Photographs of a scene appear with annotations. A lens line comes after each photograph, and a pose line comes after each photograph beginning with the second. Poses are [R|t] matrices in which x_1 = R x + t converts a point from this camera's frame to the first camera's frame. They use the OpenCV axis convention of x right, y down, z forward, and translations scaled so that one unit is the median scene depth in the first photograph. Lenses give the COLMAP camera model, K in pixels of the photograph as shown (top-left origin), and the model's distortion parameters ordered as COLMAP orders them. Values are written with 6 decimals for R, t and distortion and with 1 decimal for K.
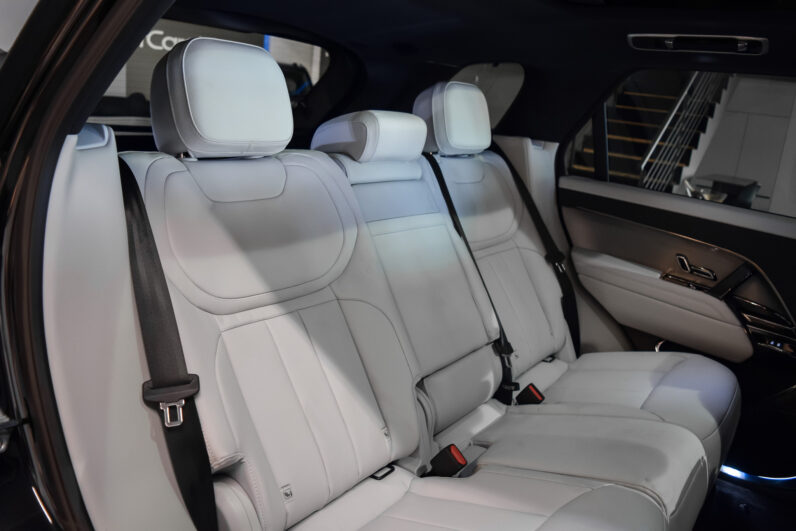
lens RADIAL K [[630.8, 0, 398.0], [0, 630.8, 265.5], [0, 0, 1]] dist [-0.087345, 0.008330]
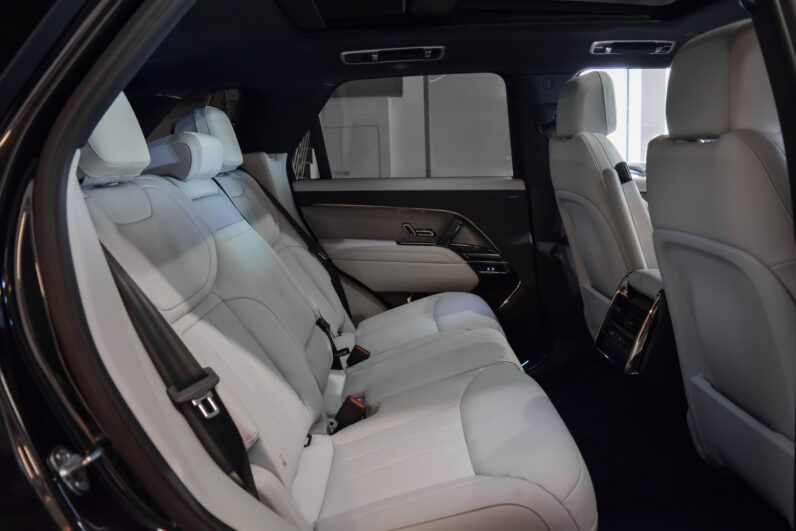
lens RADIAL K [[630.8, 0, 398.0], [0, 630.8, 265.5], [0, 0, 1]] dist [-0.087345, 0.008330]
pose [[0.793131, -0.232147, 0.563073, -0.333175], [0.267333, 0.963383, 0.020631, 0.039104], [-0.547244, 0.134165, 0.826150, -0.036977]]
